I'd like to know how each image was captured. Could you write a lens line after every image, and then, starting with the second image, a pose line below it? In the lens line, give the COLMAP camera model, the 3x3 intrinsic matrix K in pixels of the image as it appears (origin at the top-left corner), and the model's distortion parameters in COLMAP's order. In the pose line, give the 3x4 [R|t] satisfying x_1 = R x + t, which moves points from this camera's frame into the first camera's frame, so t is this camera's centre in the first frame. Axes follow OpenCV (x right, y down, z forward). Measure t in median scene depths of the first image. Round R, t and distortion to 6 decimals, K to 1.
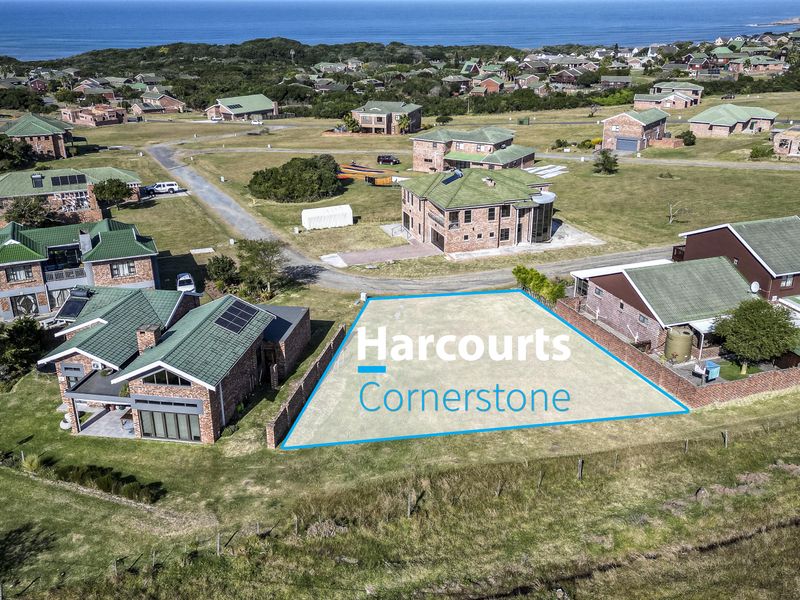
lens RADIAL K [[735.1, 0, 400.0], [0, 735.1, 300.0], [0, 0, 1]] dist [0.108119, -0.157023]
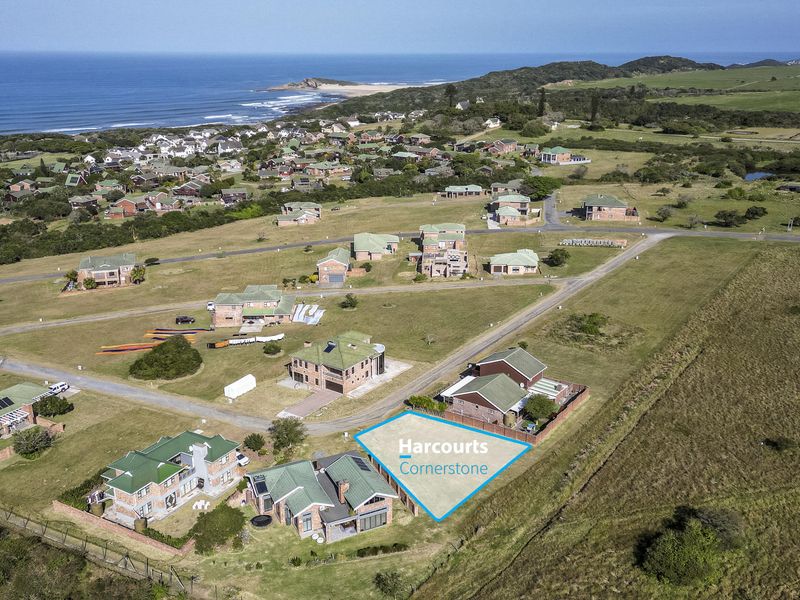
lens RADIAL K [[735.1, 0, 400.0], [0, 735.1, 300.0], [0, 0, 1]] dist [0.108119, -0.157023]
pose [[0.812537, -0.179200, 0.554680, -0.762844], [0.214454, 0.976733, 0.001404, -0.258895], [-0.542026, 0.117812, 0.832062, -0.532086]]
